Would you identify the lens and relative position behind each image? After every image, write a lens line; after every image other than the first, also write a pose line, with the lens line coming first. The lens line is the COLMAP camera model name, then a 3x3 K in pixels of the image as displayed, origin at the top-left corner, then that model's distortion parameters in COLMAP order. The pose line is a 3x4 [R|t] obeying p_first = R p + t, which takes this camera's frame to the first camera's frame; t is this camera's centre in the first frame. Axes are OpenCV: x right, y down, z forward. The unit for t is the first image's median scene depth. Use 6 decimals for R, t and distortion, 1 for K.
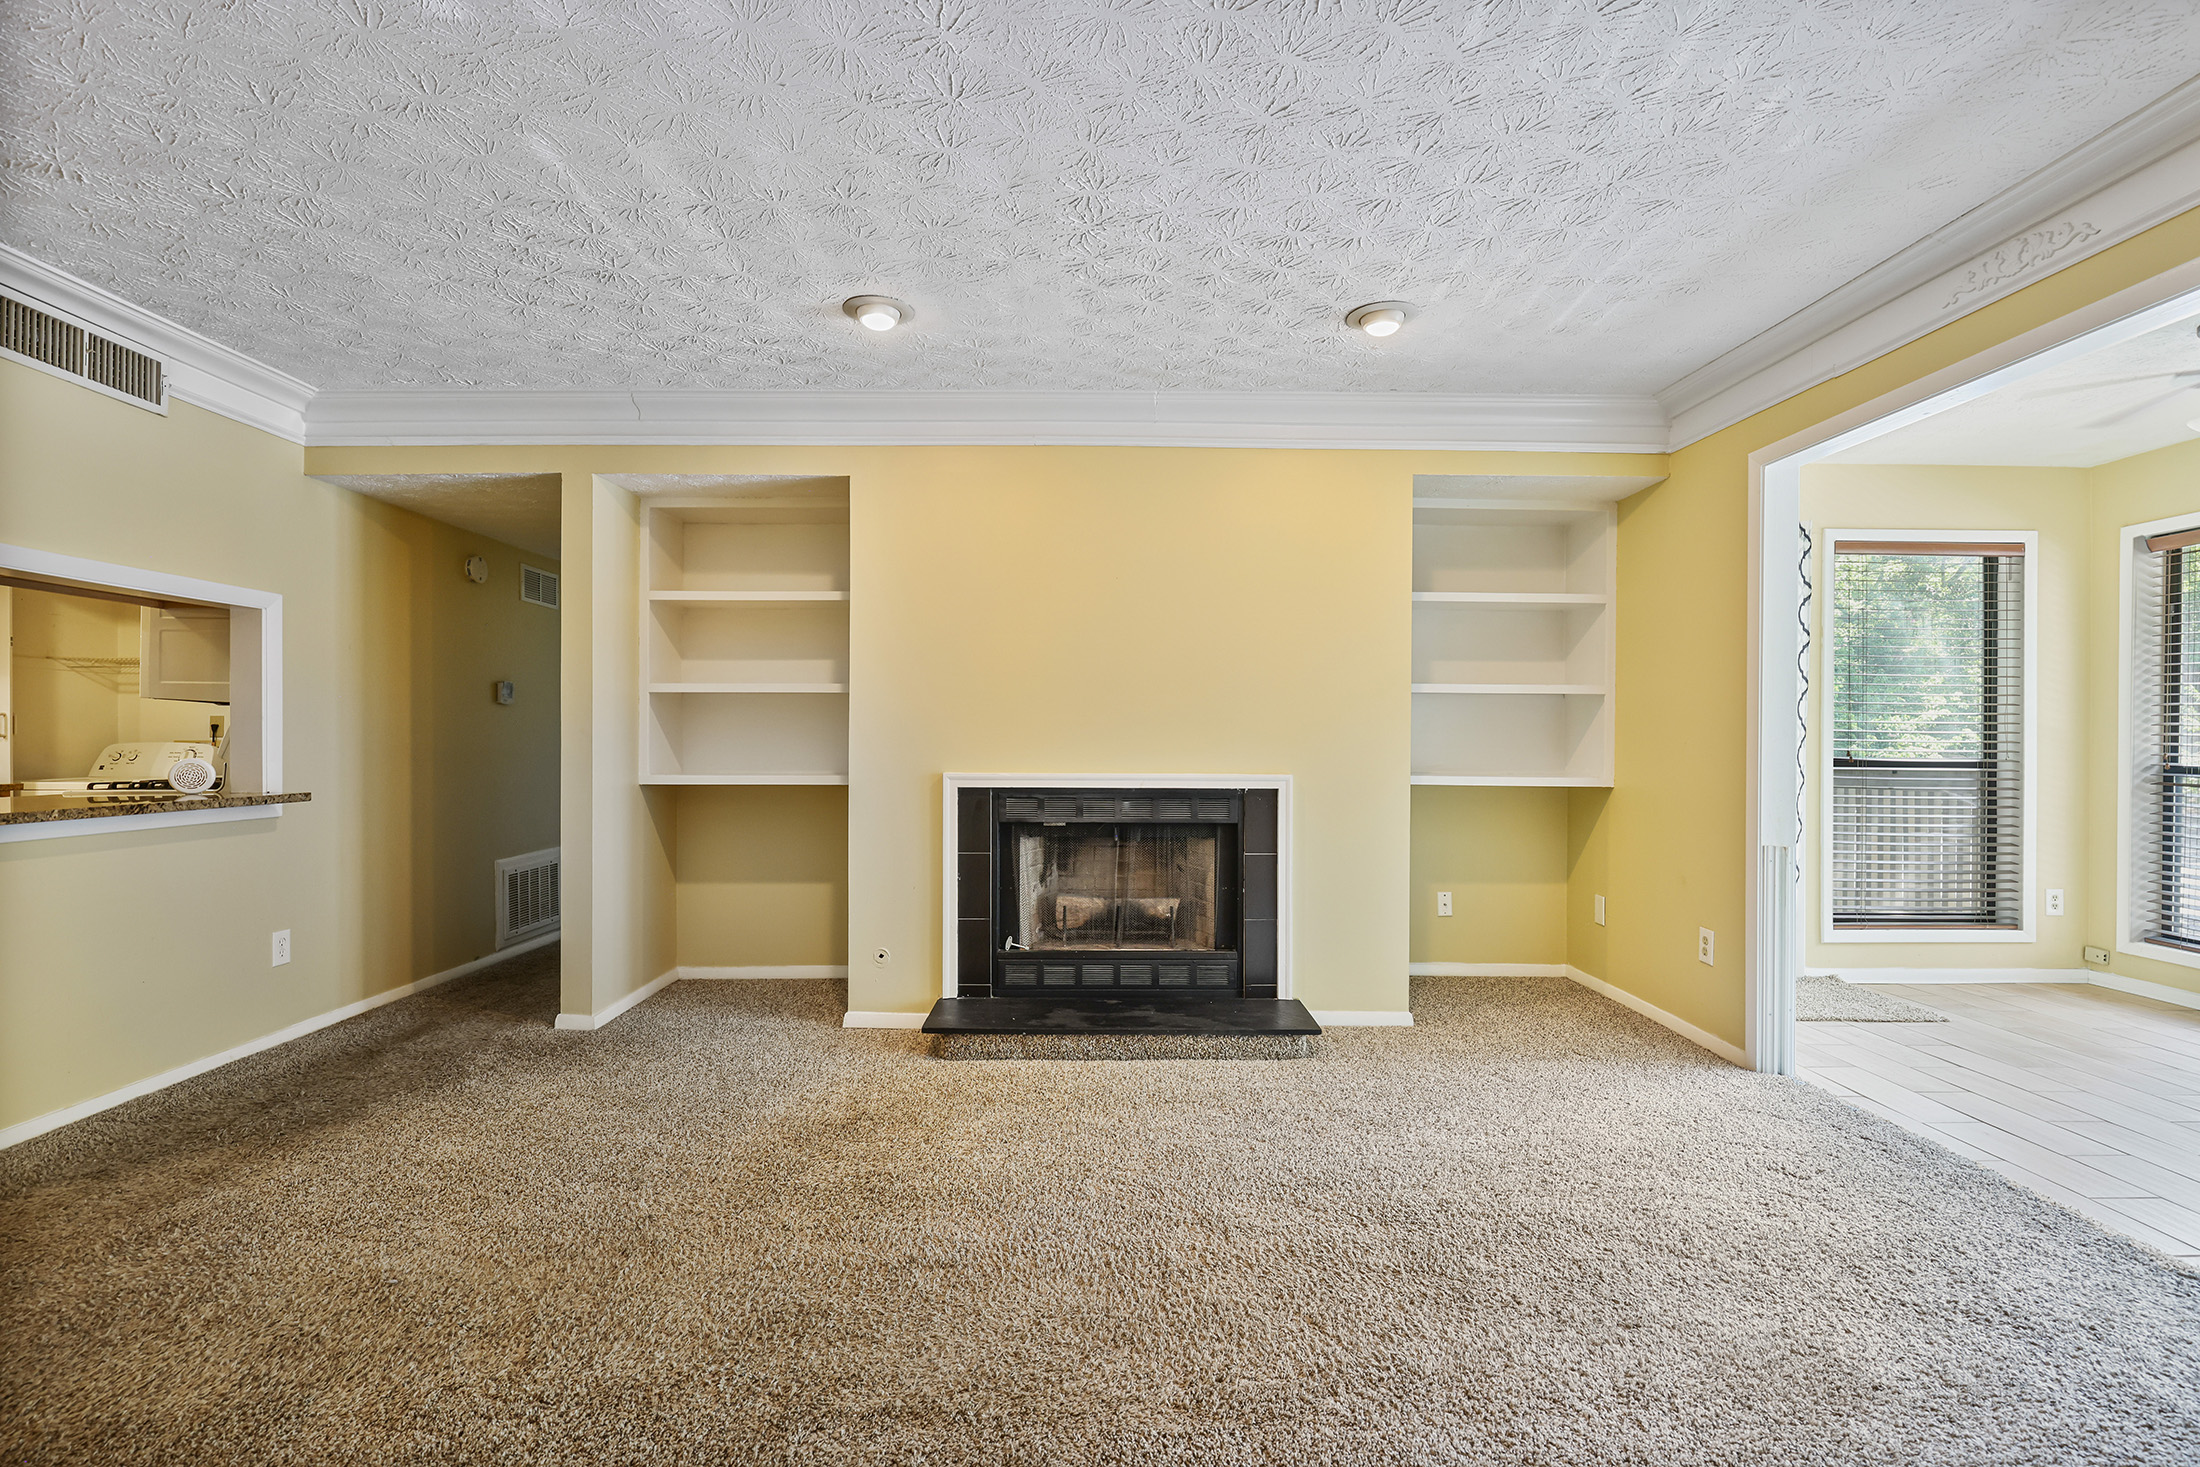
lens RADIAL K [[1036.2, 0, 1108.5], [0, 1036.2, 740.8], [0, 0, 1]] dist [0.000934, -0.000481]
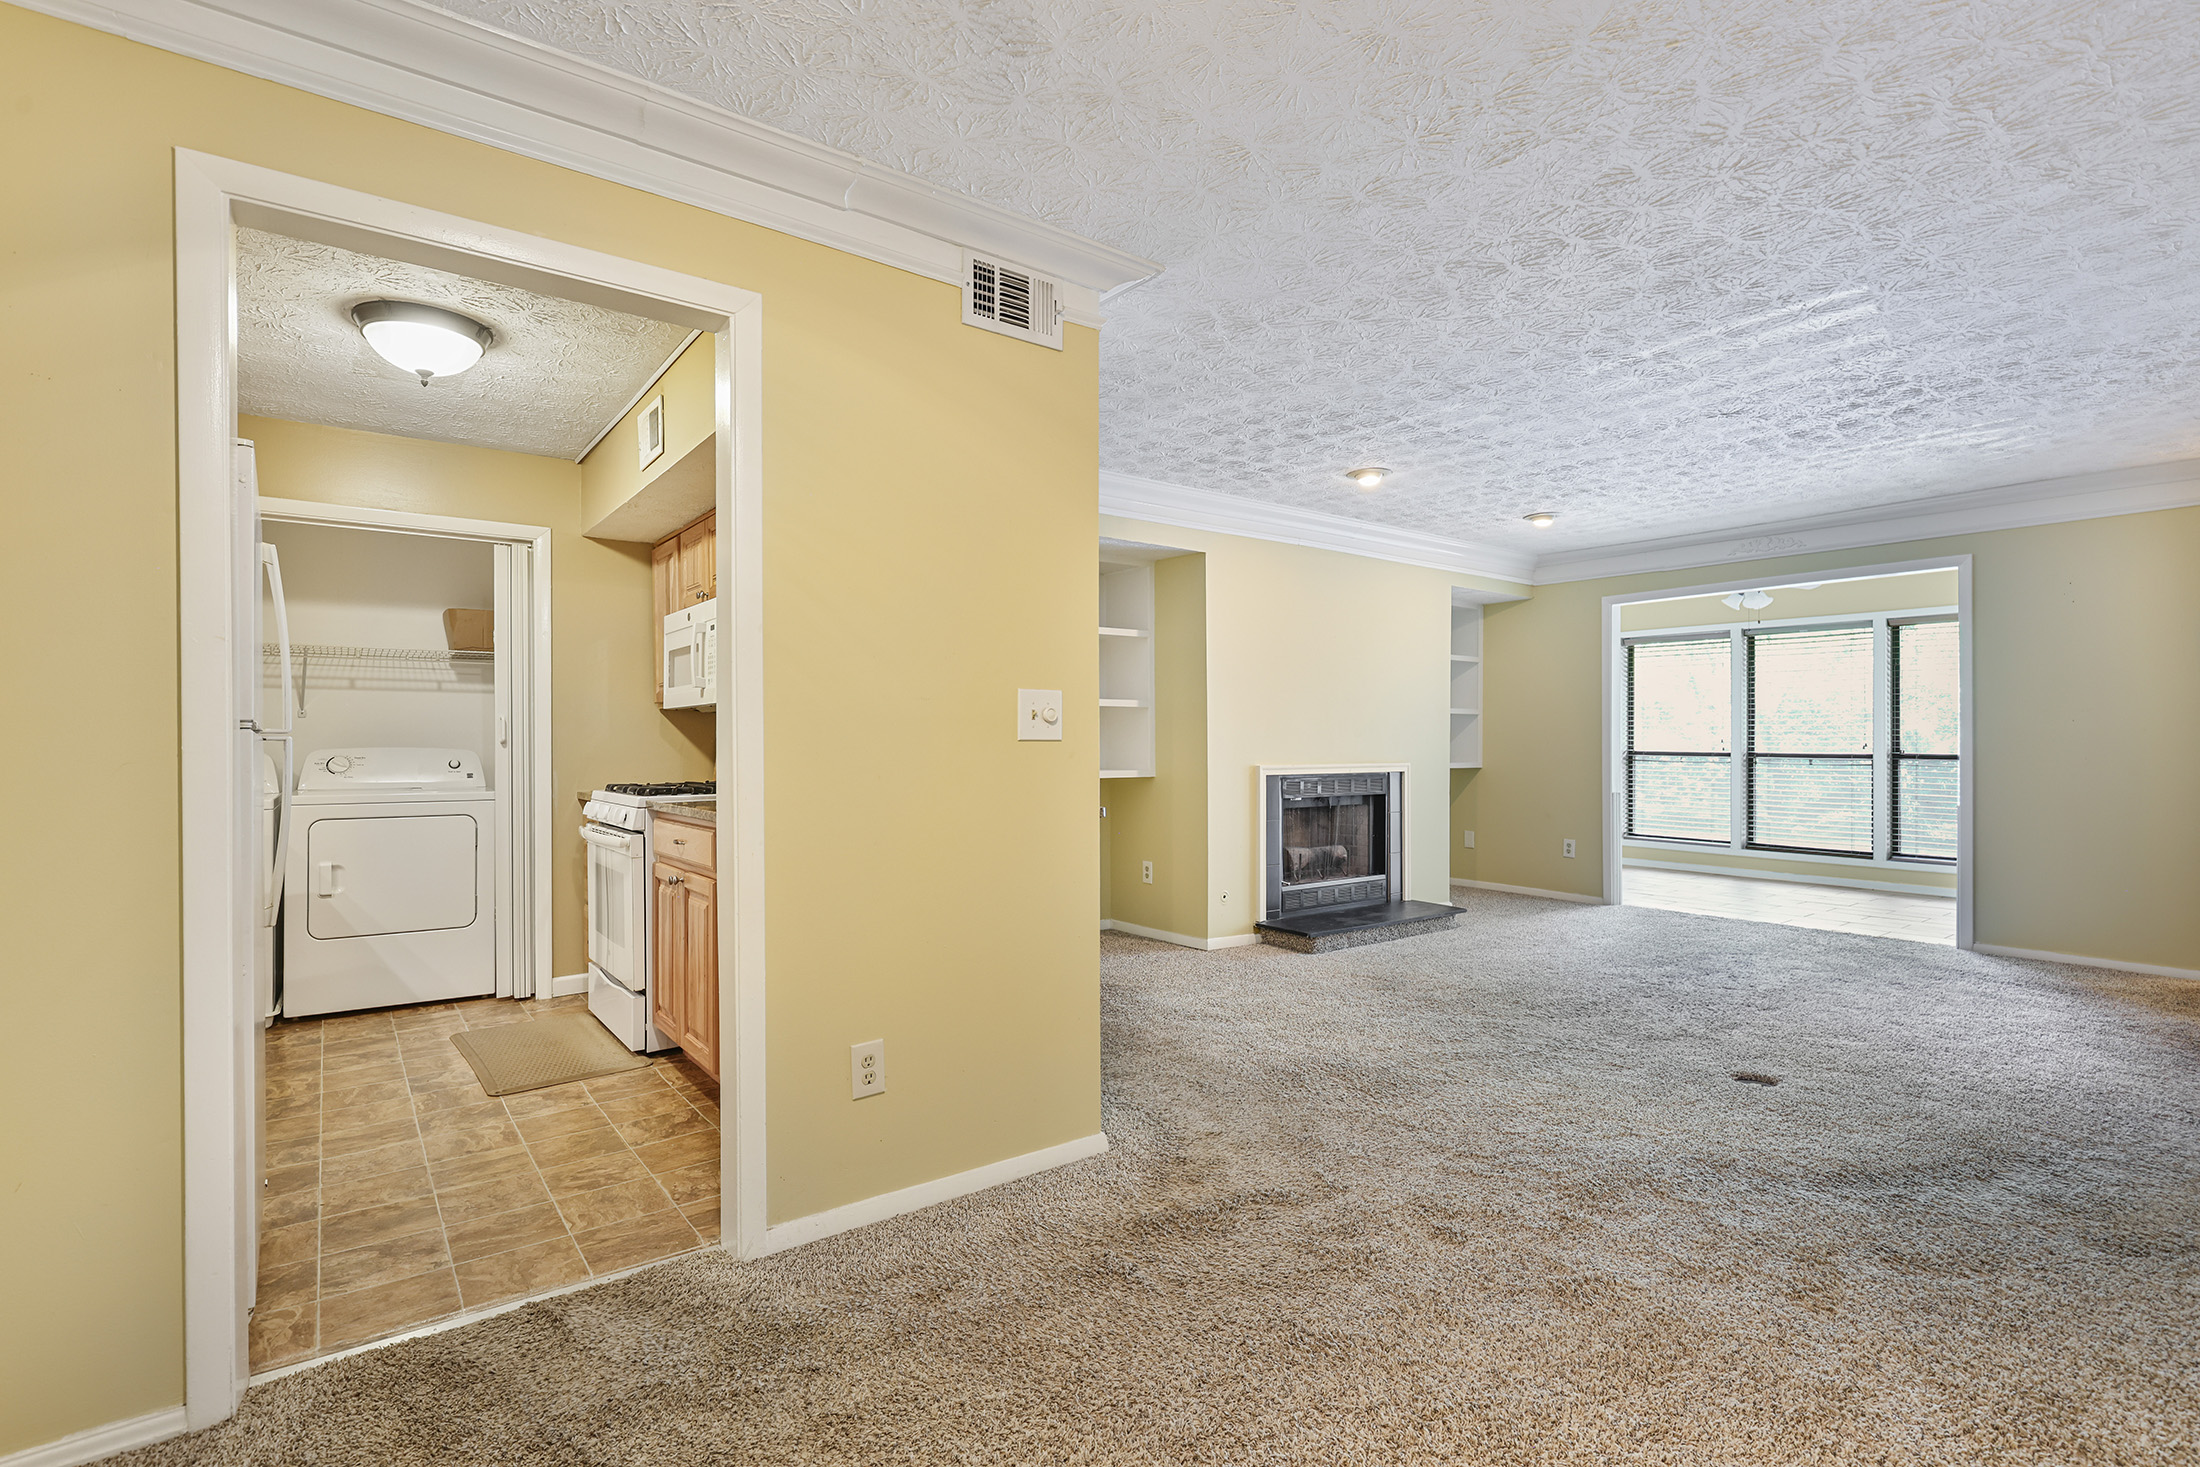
lens RADIAL K [[1036.2, 0, 1108.5], [0, 1036.2, 740.8], [0, 0, 1]] dist [0.000934, -0.000481]
pose [[0.807178, -0.005676, 0.590281, -1.502950], [0.007401, 0.999972, -0.000505, -0.005749], [-0.590262, 0.004776, 0.807198, -0.052542]]
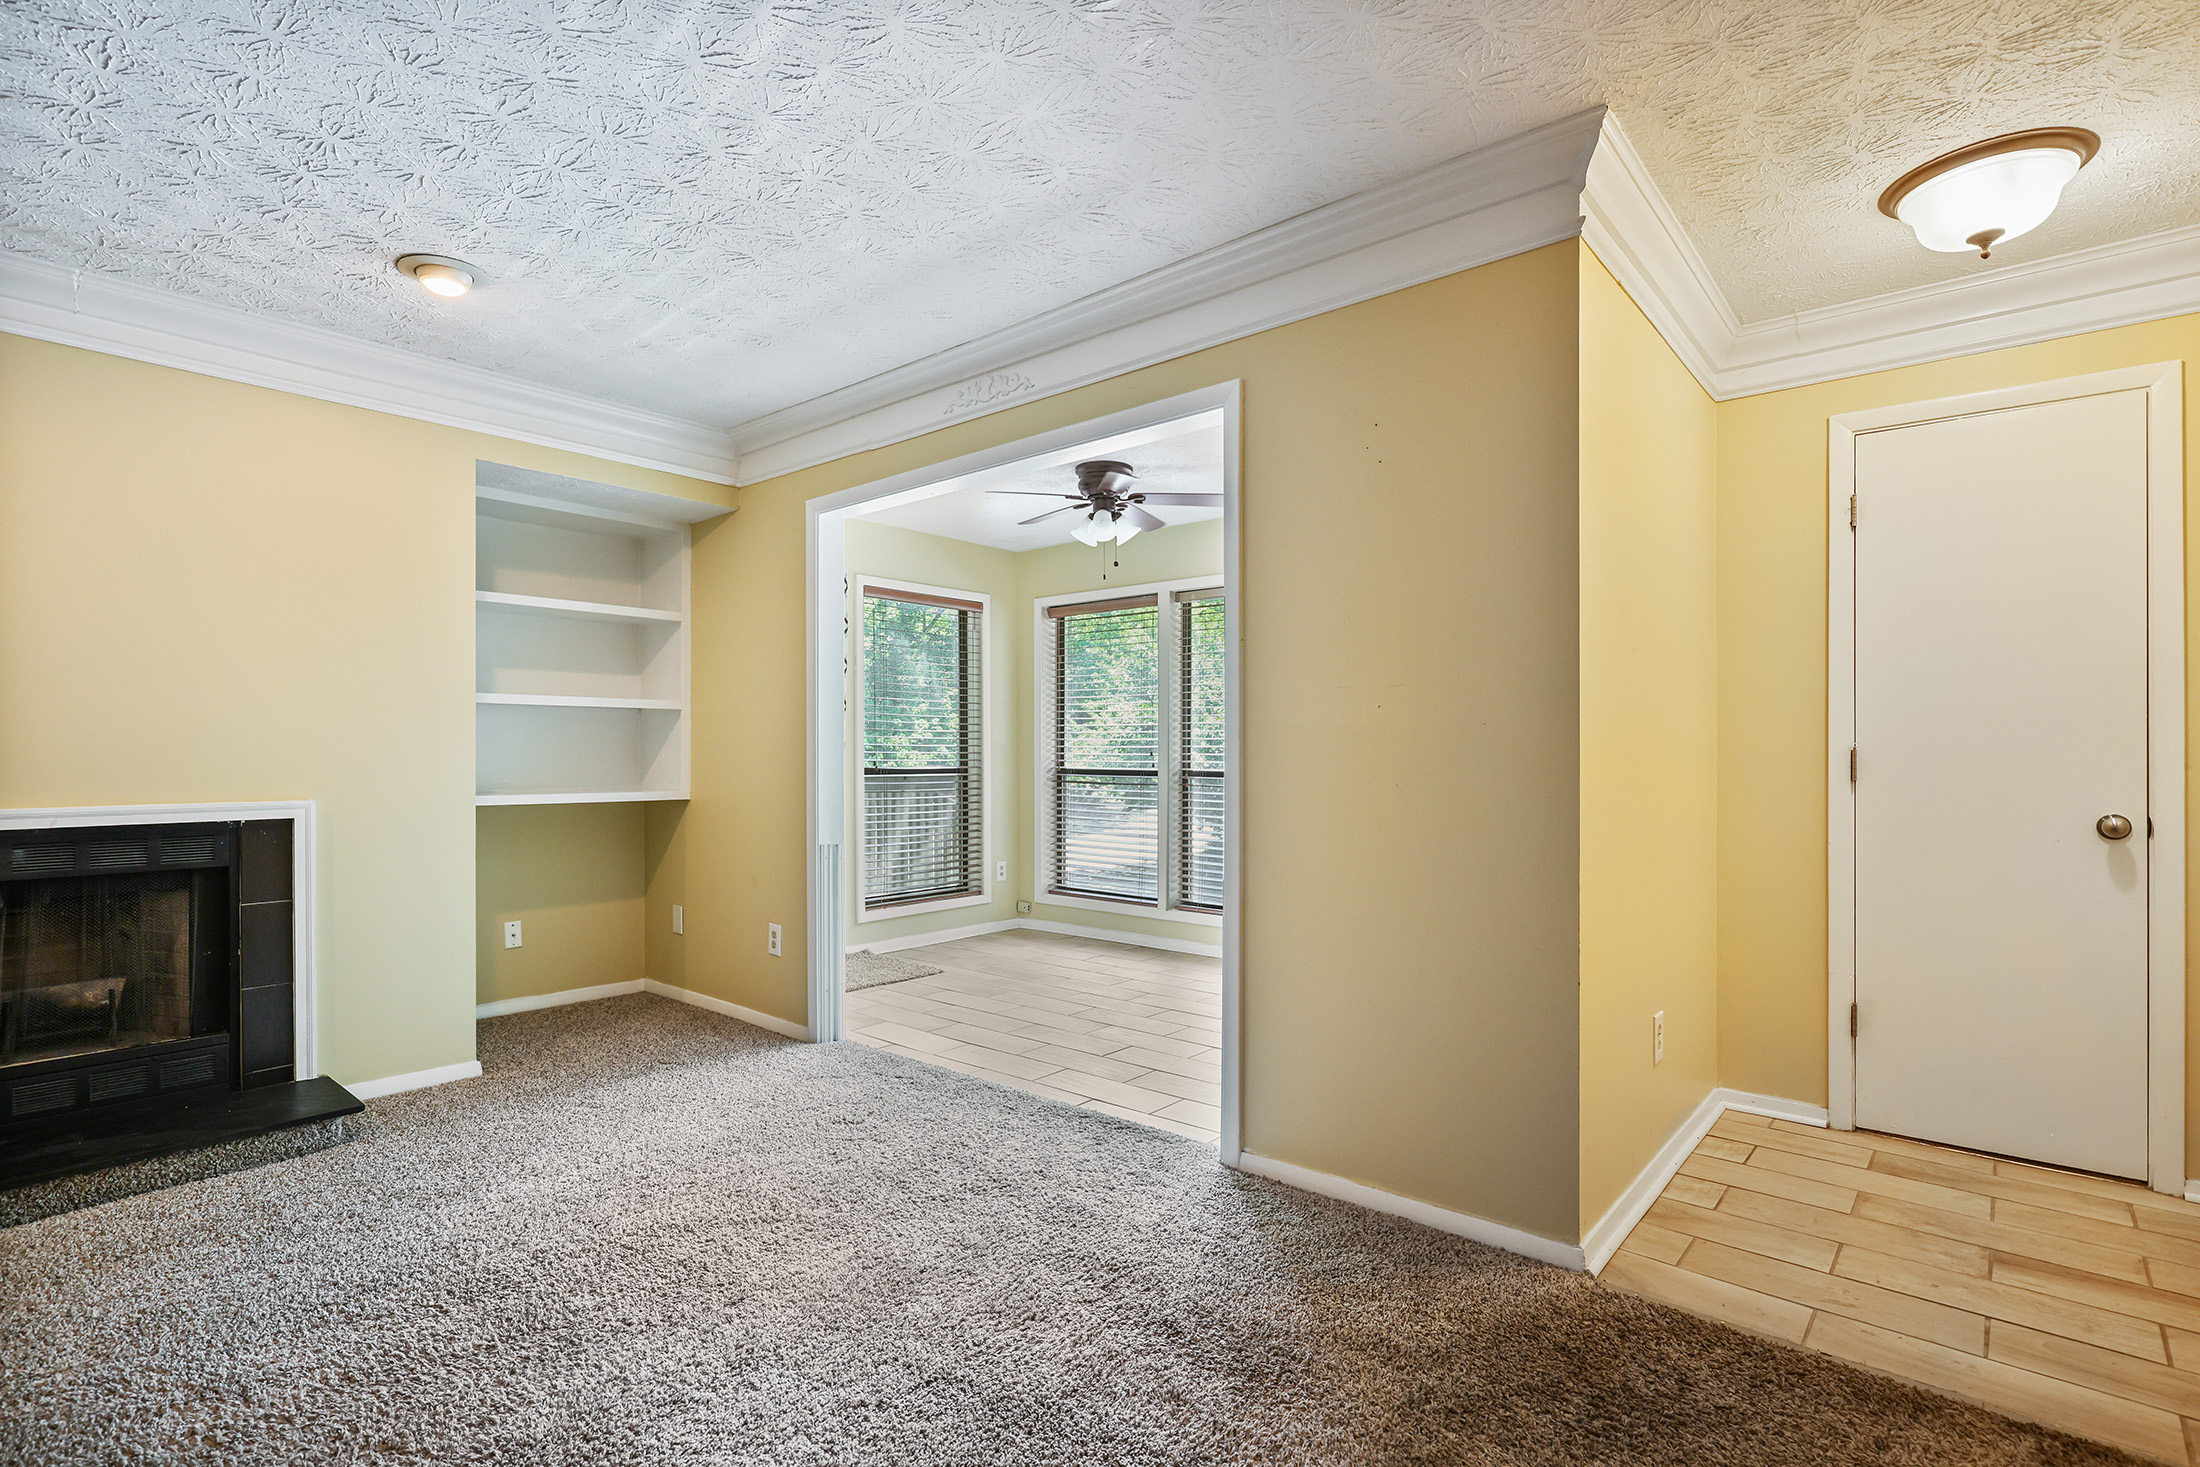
lens RADIAL K [[1043.0, 0, 1095.9], [0, 1043.0, 756.6], [0, 0, 1]] dist [-0.000805, 0.000498]
pose [[0.667775, -0.010831, 0.744285, -0.024998], [0.009814, 0.999935, 0.005746, -0.000273], [-0.744299, 0.003467, 0.667838, 0.001811]]
